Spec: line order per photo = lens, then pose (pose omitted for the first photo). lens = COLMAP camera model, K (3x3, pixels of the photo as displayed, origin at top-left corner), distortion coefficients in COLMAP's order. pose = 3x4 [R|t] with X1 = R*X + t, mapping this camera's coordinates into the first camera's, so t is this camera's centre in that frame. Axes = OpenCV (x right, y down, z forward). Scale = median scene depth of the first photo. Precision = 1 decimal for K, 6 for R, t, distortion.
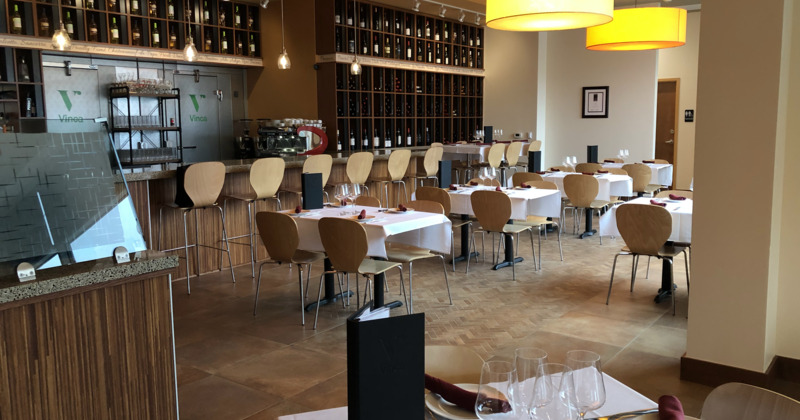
lens RADIAL K [[645.2, 0, 388.1], [0, 645.2, 205.7], [0, 0, 1]] dist [0.004554, 0.011319]
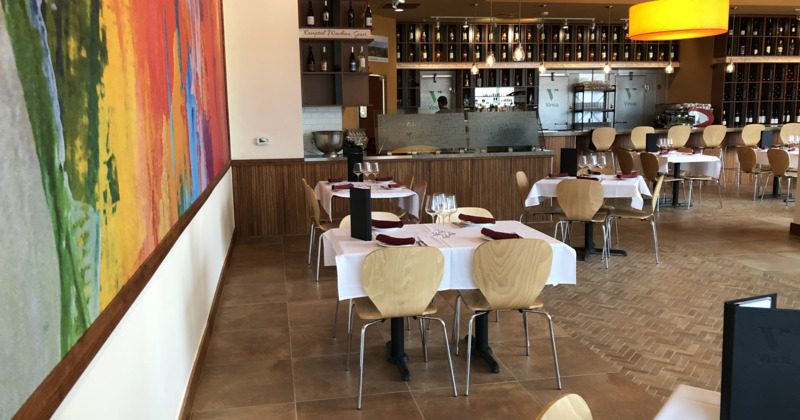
lens RADIAL K [[645.2, 0, 388.1], [0, 645.2, 205.7], [0, 0, 1]] dist [0.004554, 0.011319]
pose [[0.733300, 0.097261, -0.672913, 0.367363], [-0.078512, 0.995208, 0.058288, 0.067281], [0.675358, 0.010089, 0.737421, -0.559860]]
